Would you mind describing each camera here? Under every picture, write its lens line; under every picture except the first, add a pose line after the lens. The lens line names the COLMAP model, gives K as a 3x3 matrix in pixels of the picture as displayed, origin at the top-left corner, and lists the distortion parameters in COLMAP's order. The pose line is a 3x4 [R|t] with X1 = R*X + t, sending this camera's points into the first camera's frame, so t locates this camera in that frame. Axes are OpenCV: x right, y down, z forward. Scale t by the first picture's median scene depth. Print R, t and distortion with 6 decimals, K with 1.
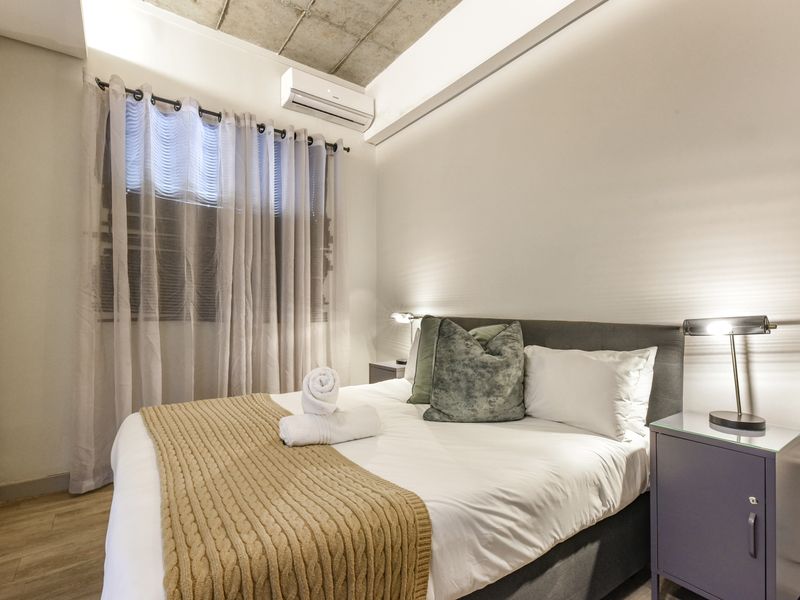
lens RADIAL K [[398.2, 0, 404.1], [0, 398.2, 309.2], [0, 0, 1]] dist [0.012426, 0.000467]
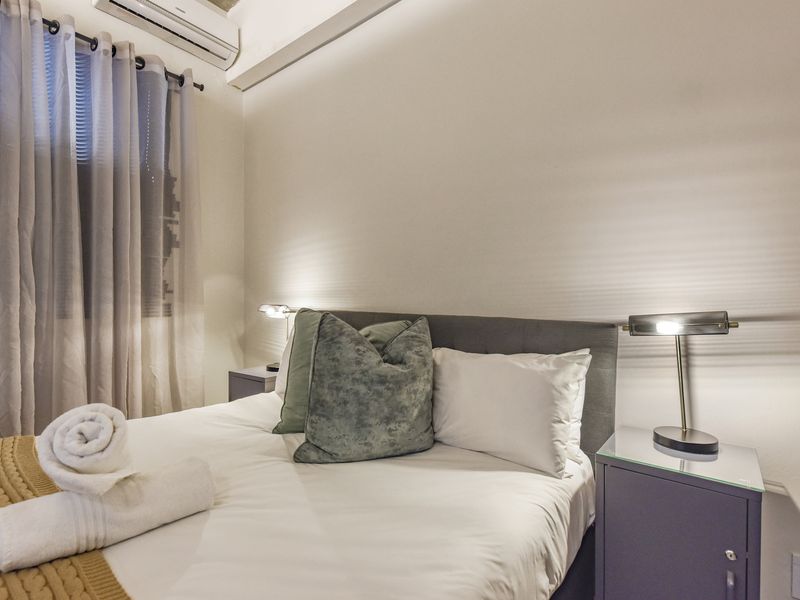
lens RADIAL K [[398.2, 0, 404.1], [0, 398.2, 309.2], [0, 0, 1]] dist [0.012426, 0.000467]
pose [[0.962235, 0.004160, 0.272188, 0.042871], [-0.009078, 0.999817, 0.016813, 0.002960], [-0.272068, -0.018649, 0.962097, 0.295539]]
